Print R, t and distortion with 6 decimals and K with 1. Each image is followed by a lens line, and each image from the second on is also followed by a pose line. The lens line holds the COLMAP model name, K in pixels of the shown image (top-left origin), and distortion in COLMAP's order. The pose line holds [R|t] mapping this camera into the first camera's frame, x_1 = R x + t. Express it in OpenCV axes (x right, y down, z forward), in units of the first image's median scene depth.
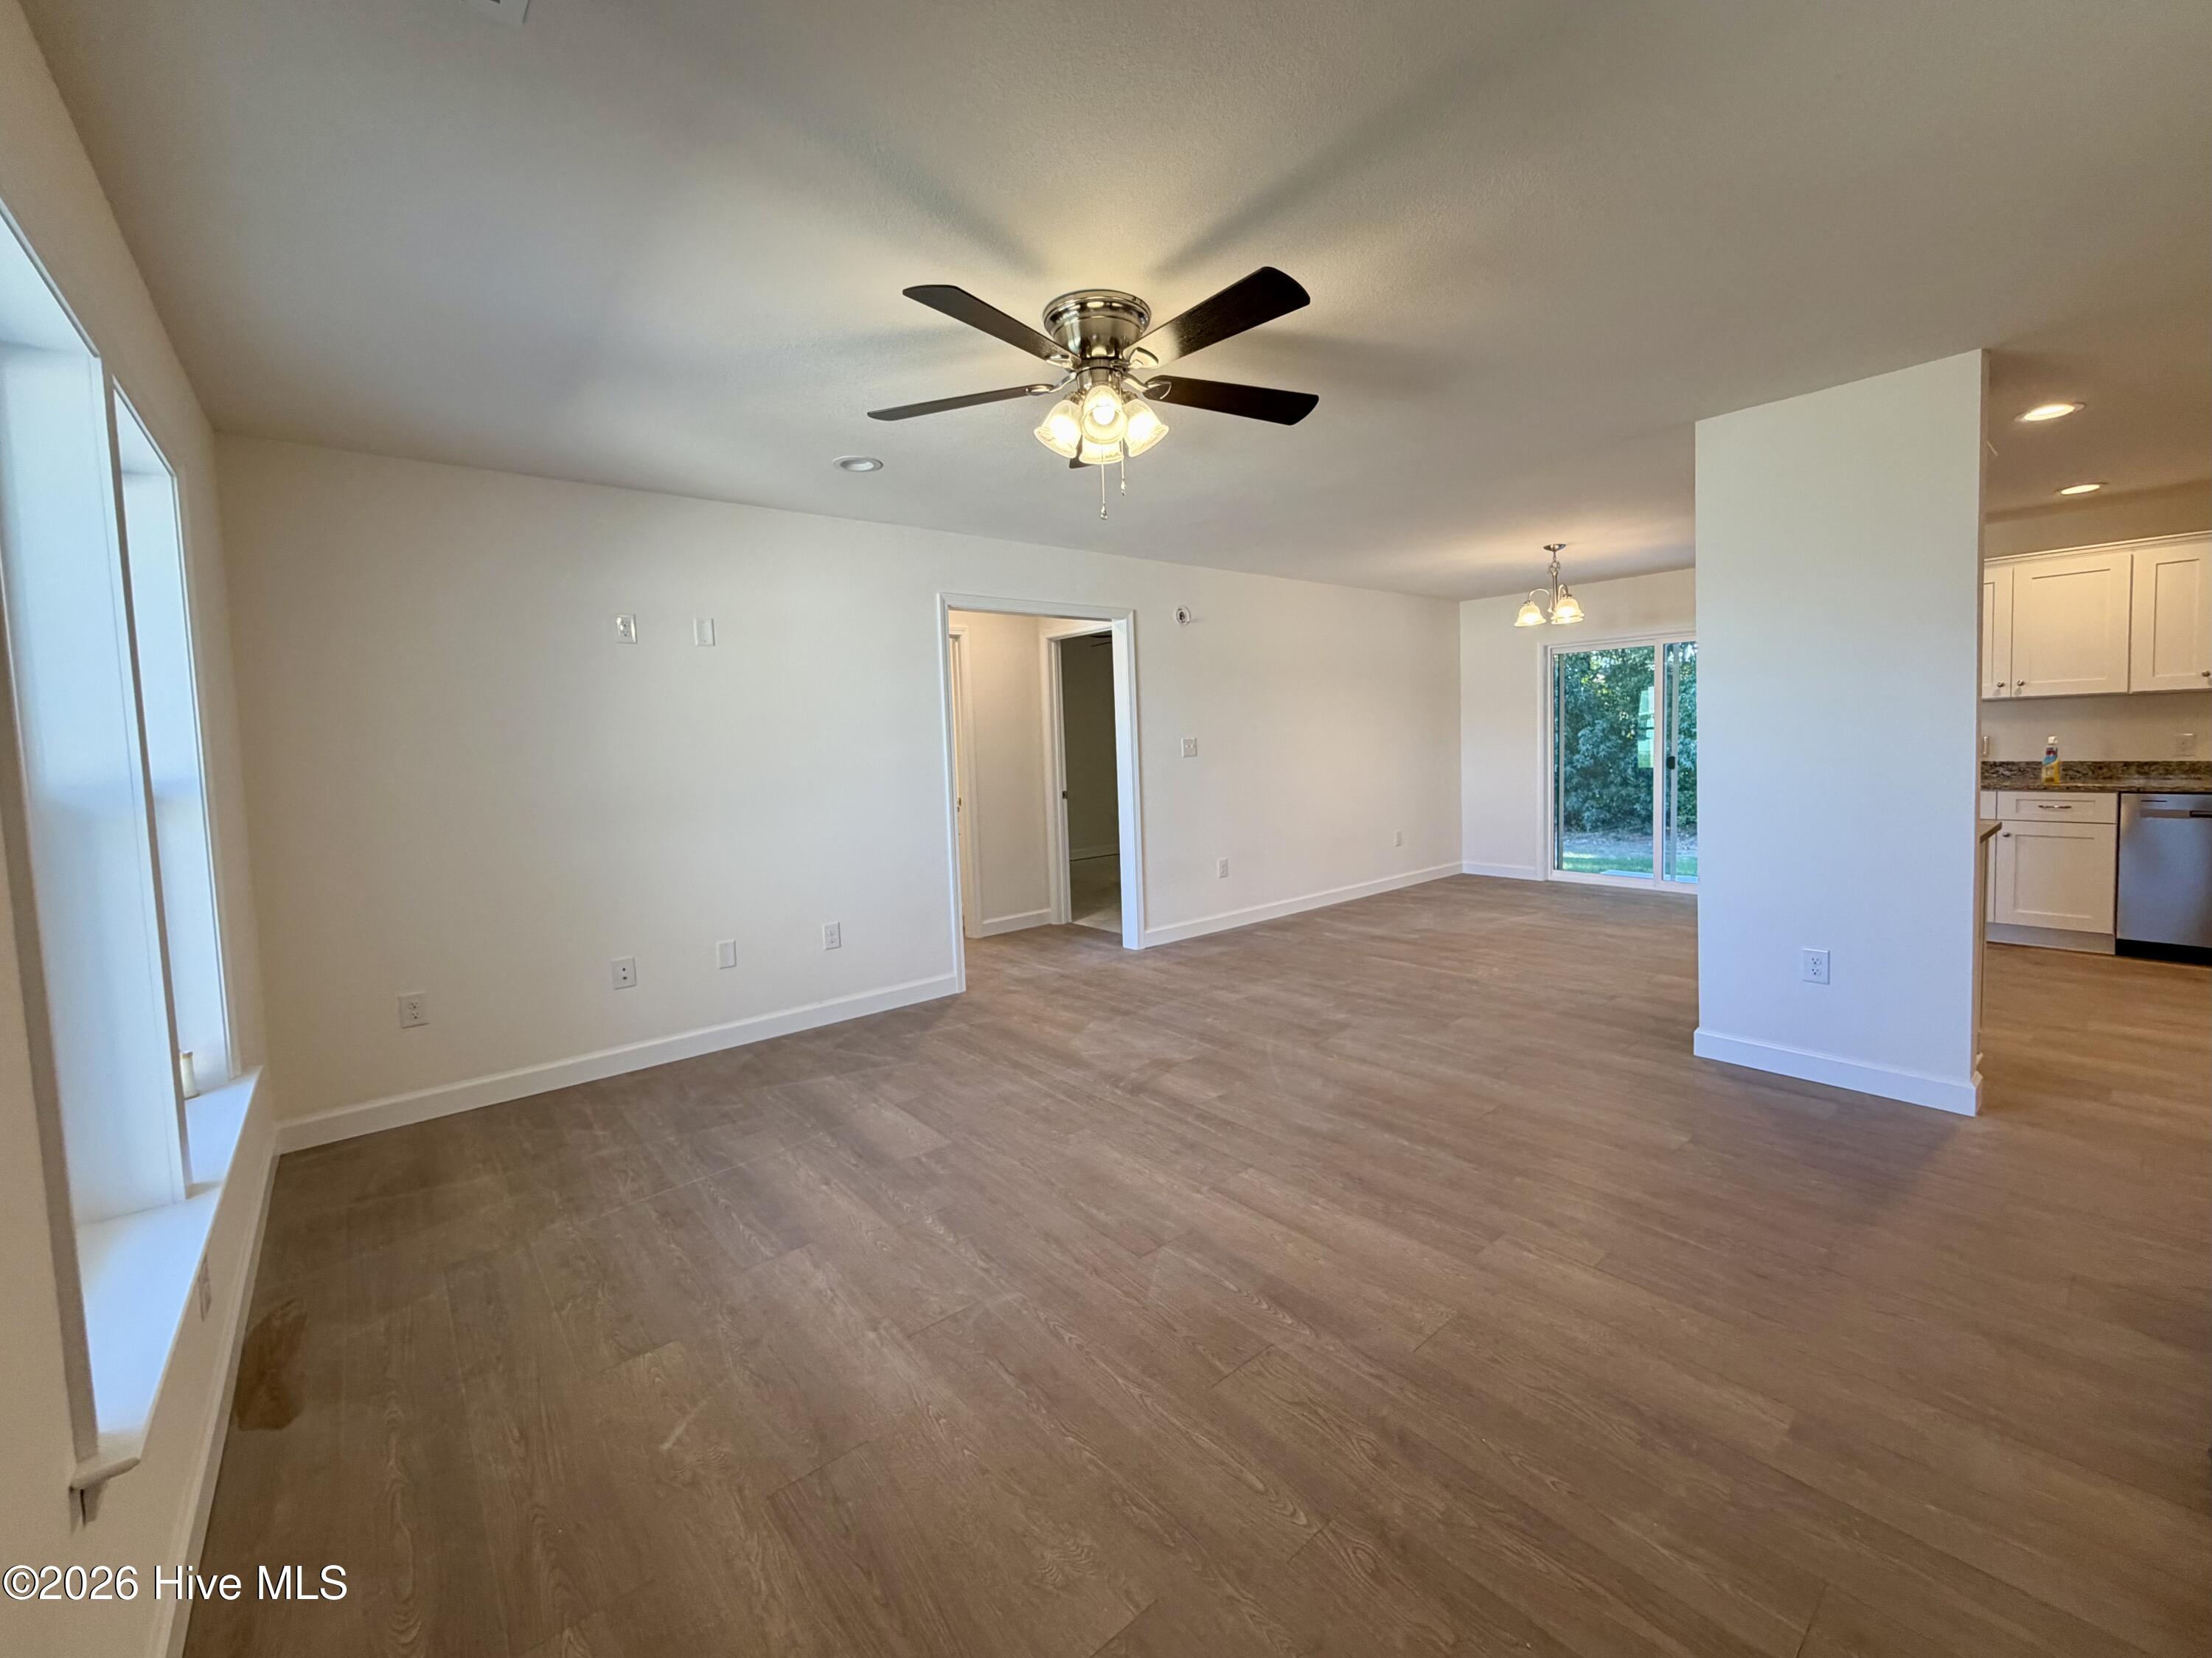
lens RADIAL K [[886.0, 0, 1138.3], [0, 886.0, 798.6], [0, 0, 1]] dist [0.001557, -0.000002]
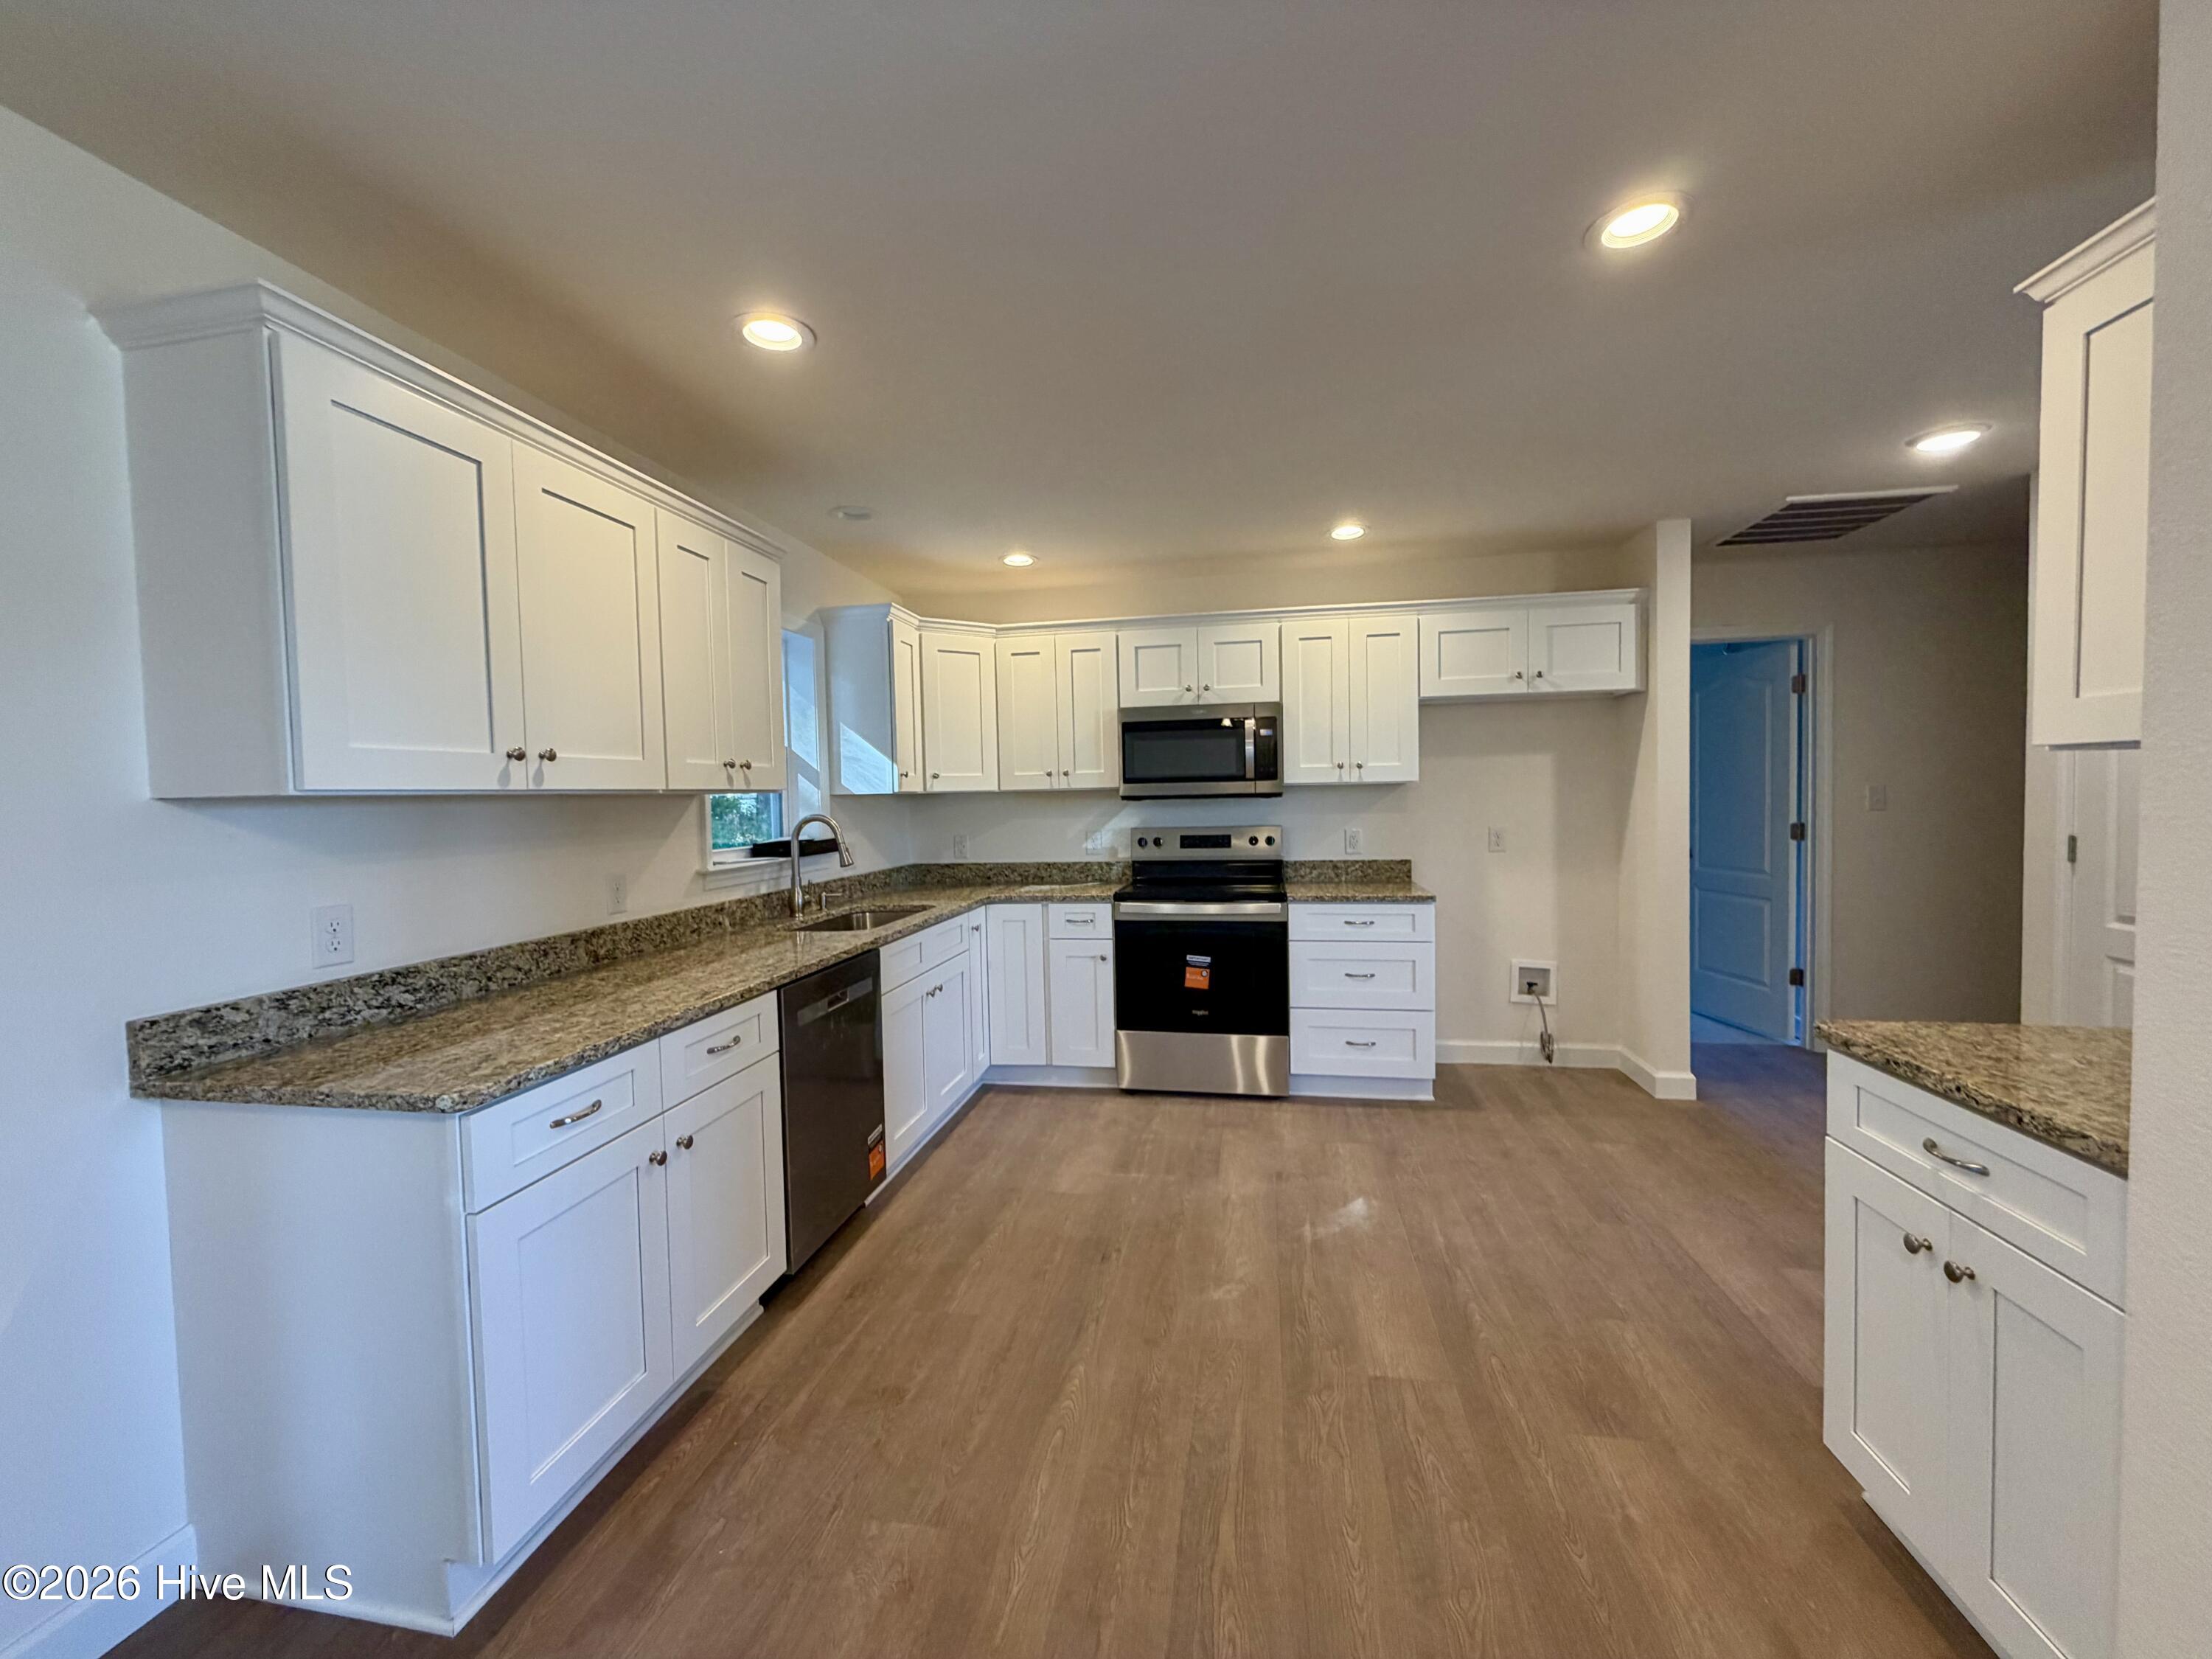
lens RADIAL K [[886.1, 0, 1093.7], [0, 886.1, 832.0], [0, 0, 1]] dist [0.001557, -0.000002]
pose [[-0.611317, 0.013414, 0.791272, 0.401441], [0.096227, 0.993697, 0.057498, -0.070750], [-0.785514, 0.111292, -0.608755, 0.771753]]
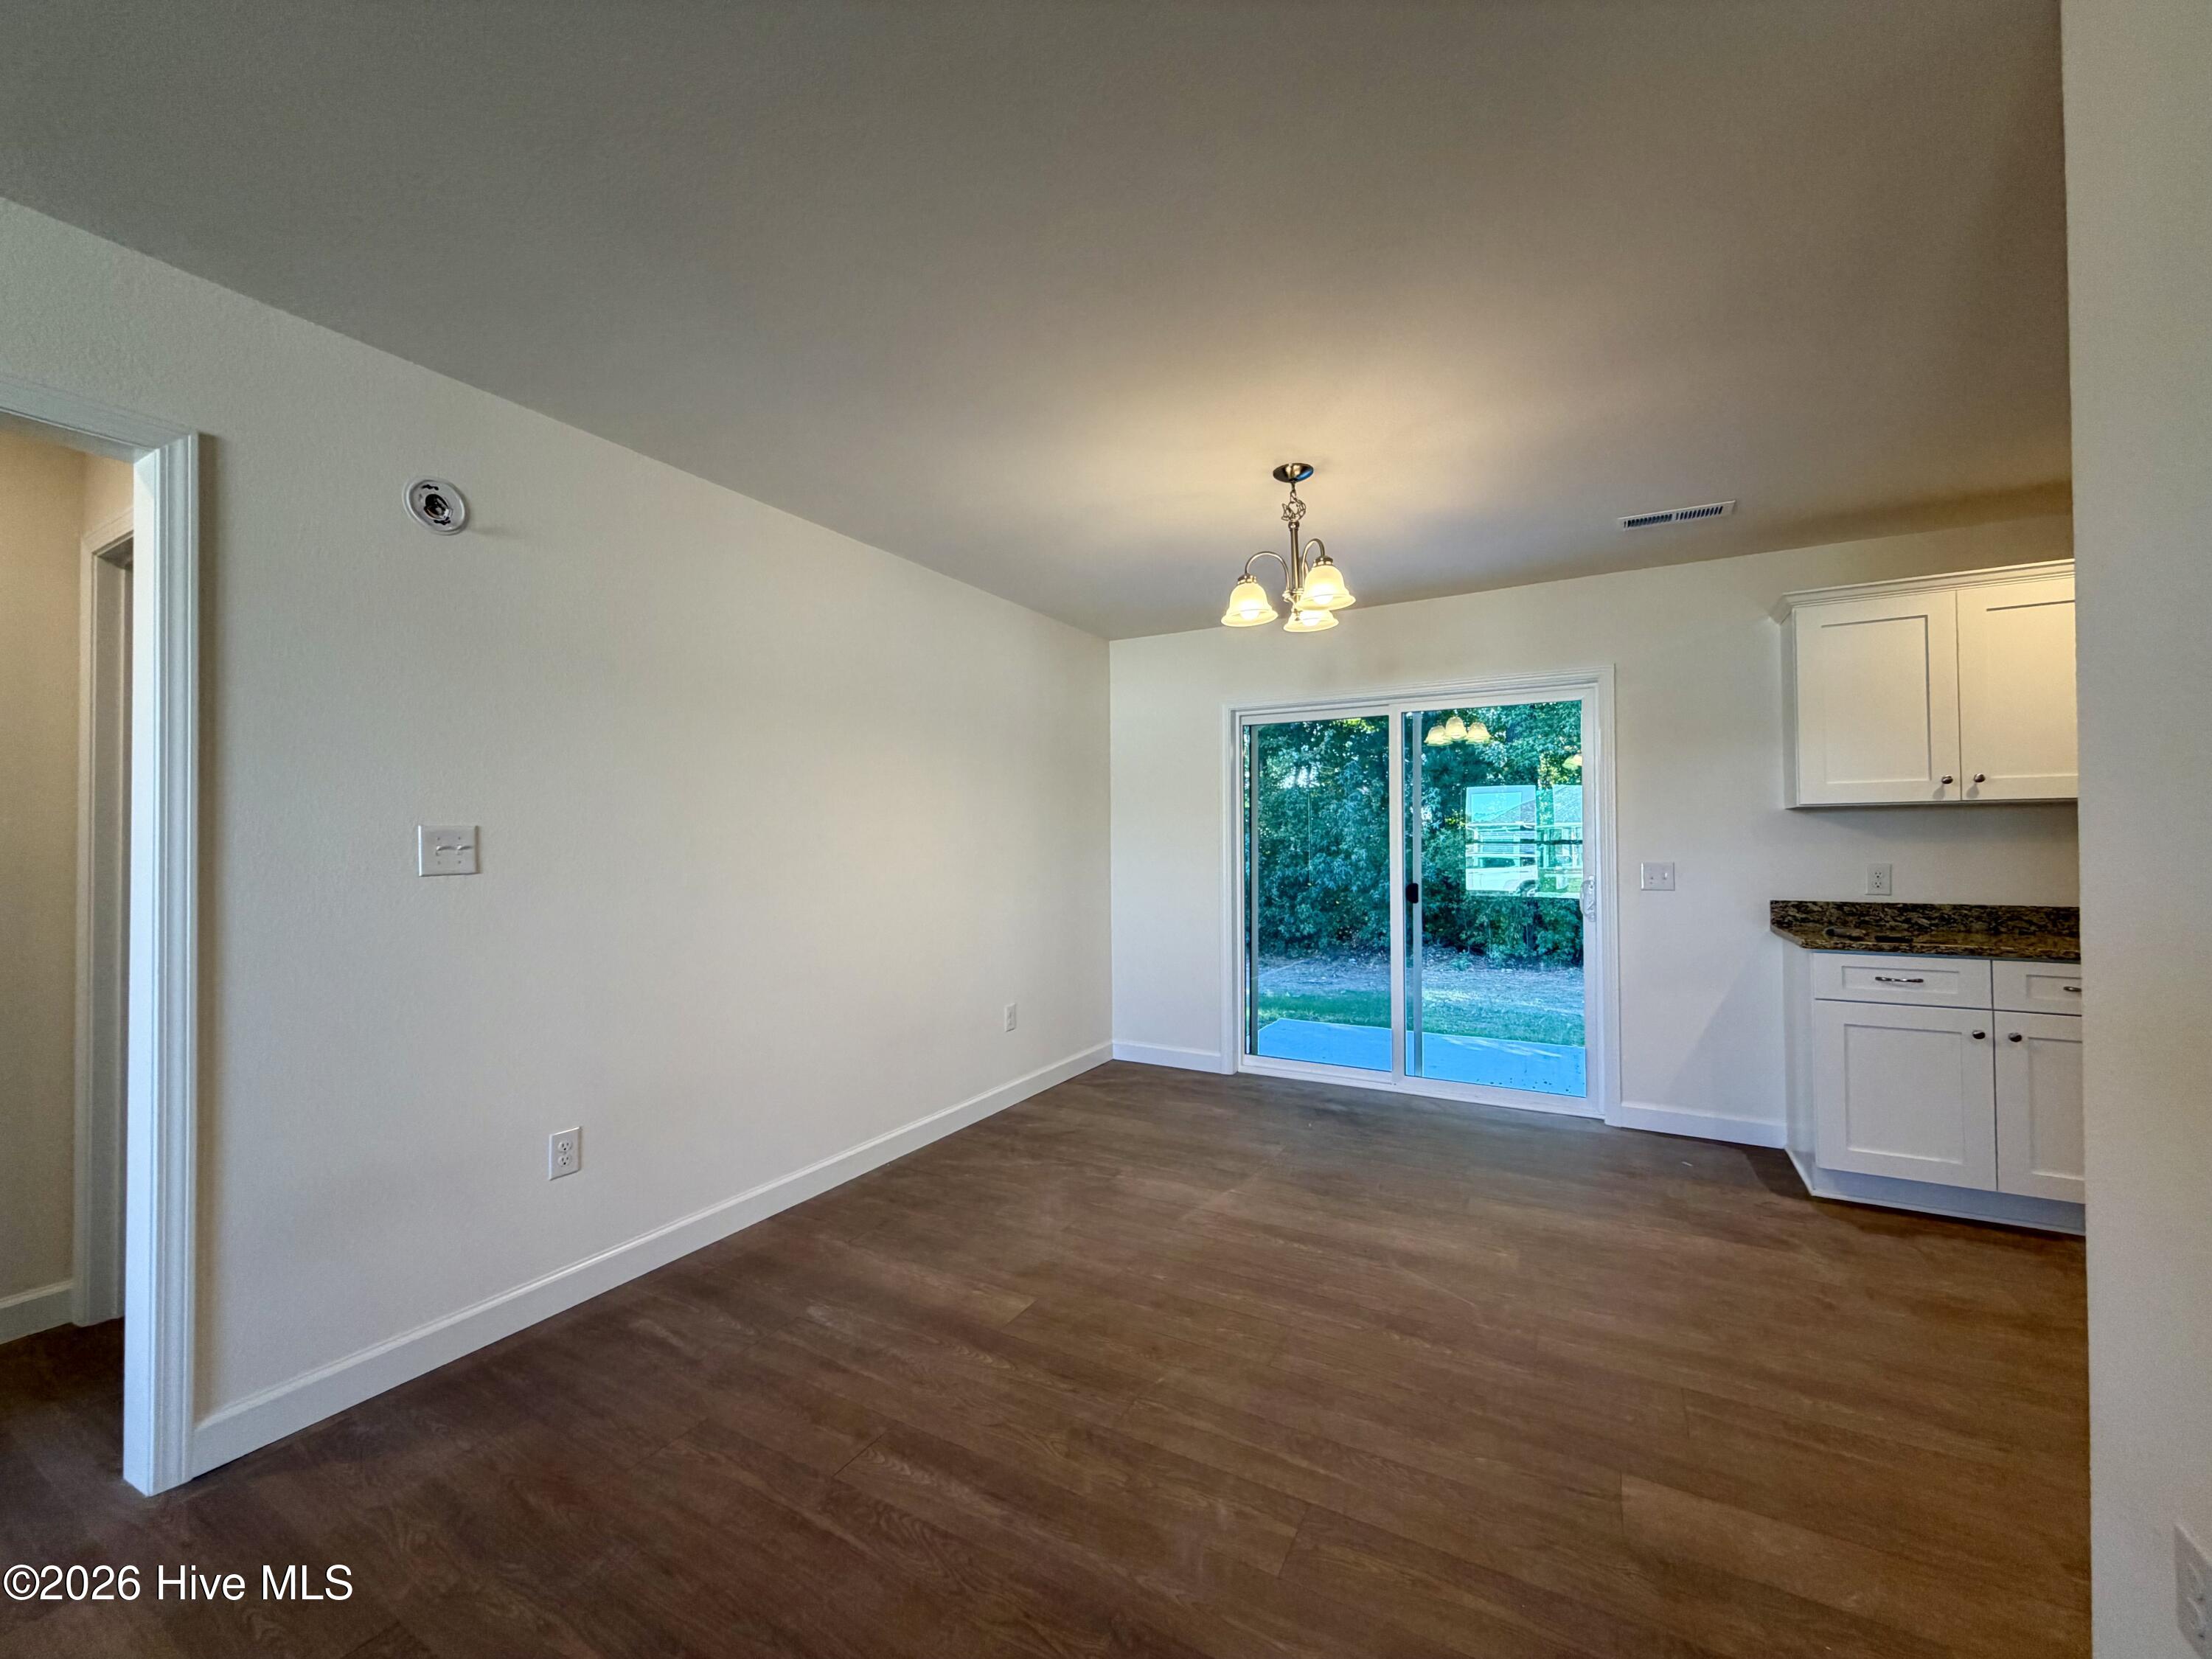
lens RADIAL K [[886.1, 0, 1092.4], [0, 886.1, 831.3], [0, 0, 1]] dist [0.001557, -0.000002]
pose [[0.943262, 0.031439, 0.330558, 0.160477], [-0.002727, 0.996207, -0.086967, -0.028614], [-0.332039, 0.081131, 0.939770, 0.463557]]
